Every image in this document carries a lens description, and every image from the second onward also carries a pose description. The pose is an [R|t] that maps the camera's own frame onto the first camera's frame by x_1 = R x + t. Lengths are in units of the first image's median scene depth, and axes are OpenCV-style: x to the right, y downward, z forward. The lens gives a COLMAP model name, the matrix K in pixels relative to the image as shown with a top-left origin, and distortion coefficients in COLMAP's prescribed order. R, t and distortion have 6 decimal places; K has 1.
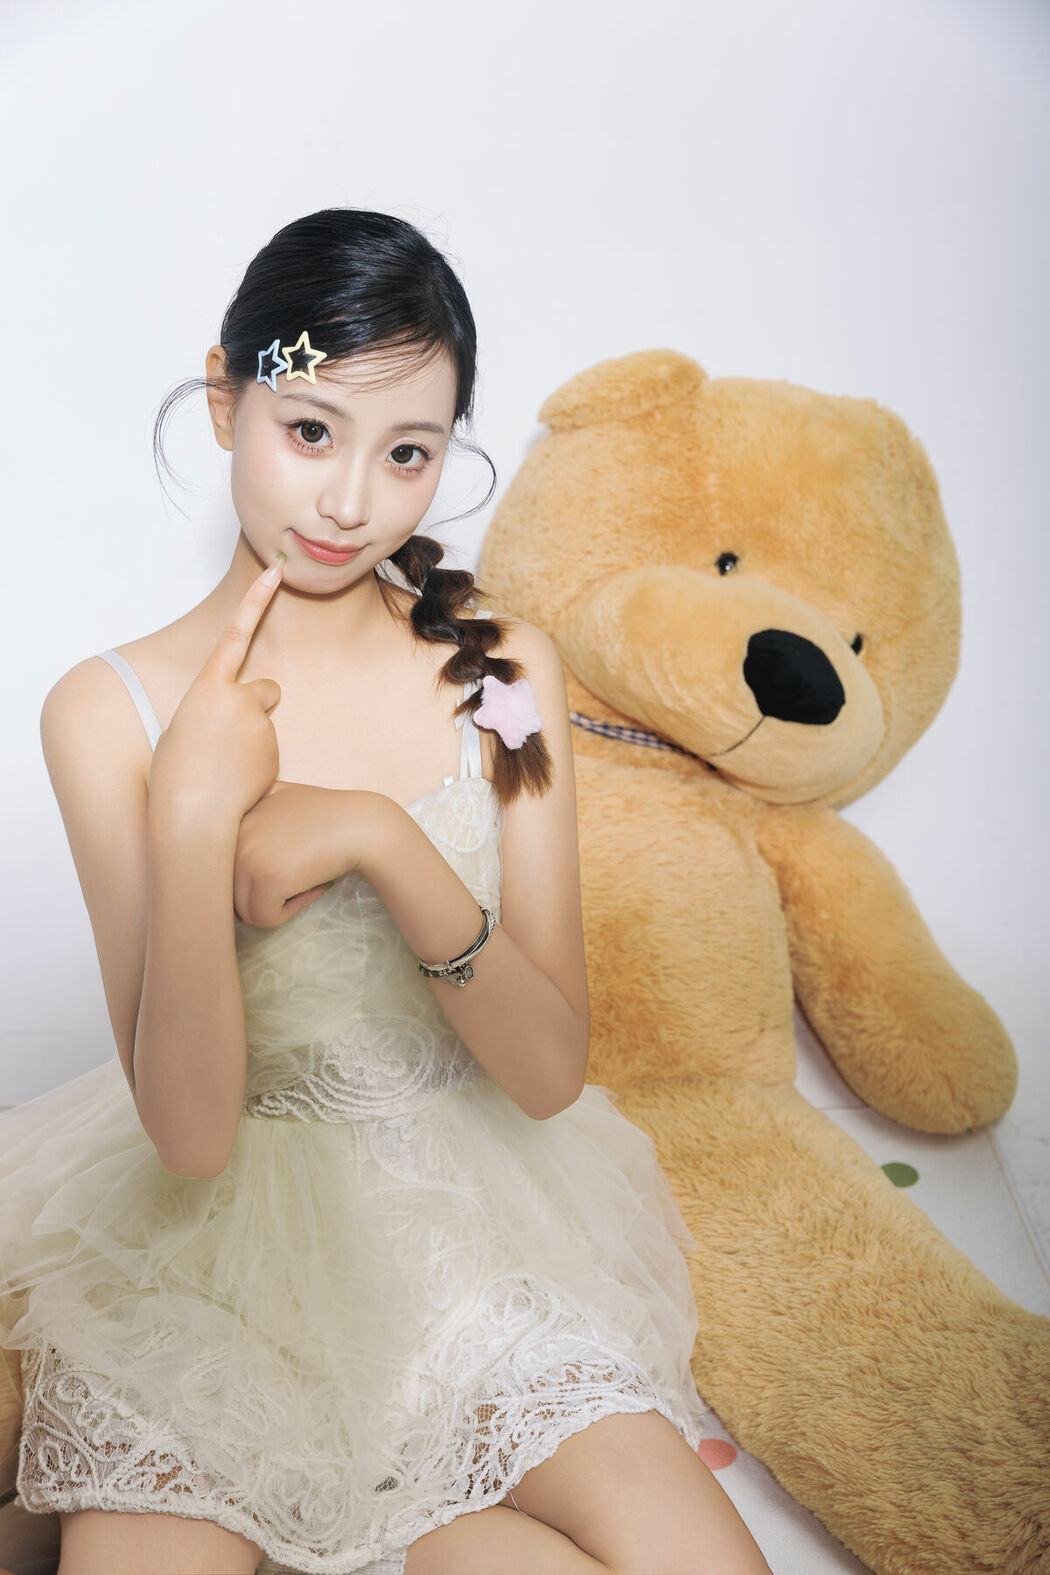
lens RADIAL K [[1992.9, 0, 525.0], [0, 1992.9, 787.5], [0, 0, 1]] dist [-0.012146, -0.049725]
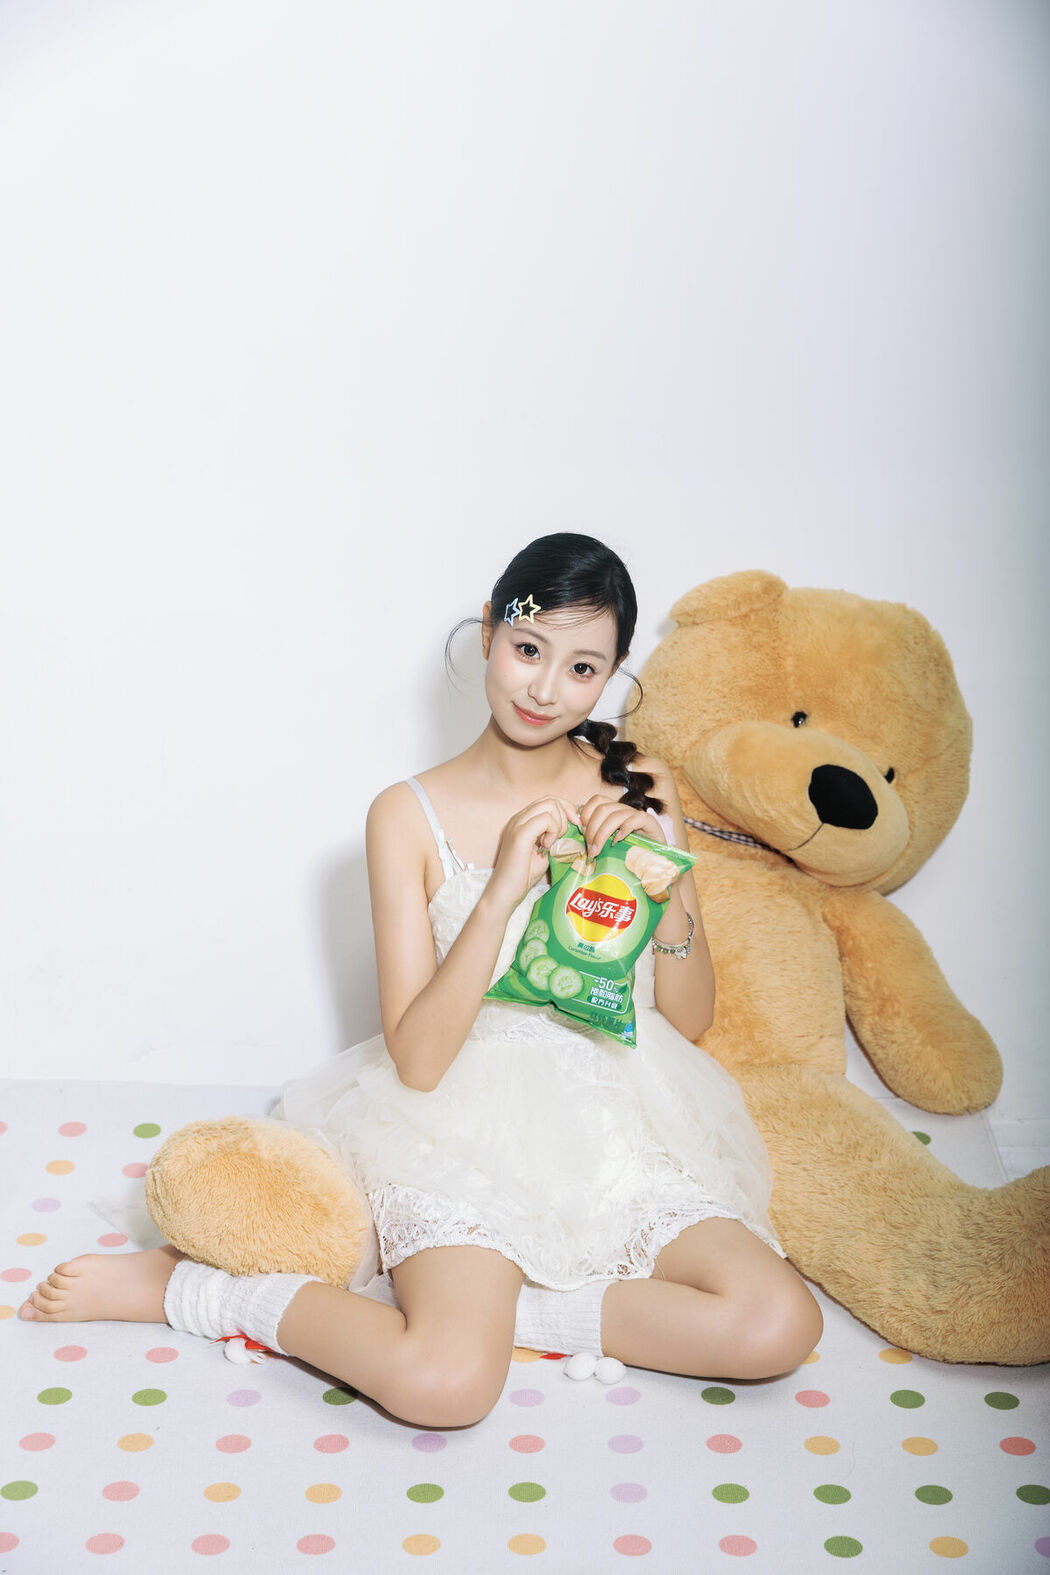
lens RADIAL K [[2312.4, 0, 556.1], [0, 2312.4, 785.9], [0, 0, 1]] dist [-0.018067, -0.175963]
pose [[0.999630, 0.003885, -0.026904, -0.030653], [-0.005658, 0.997795, -0.066135, 0.048565], [0.026587, 0.066263, 0.997448, -0.682673]]
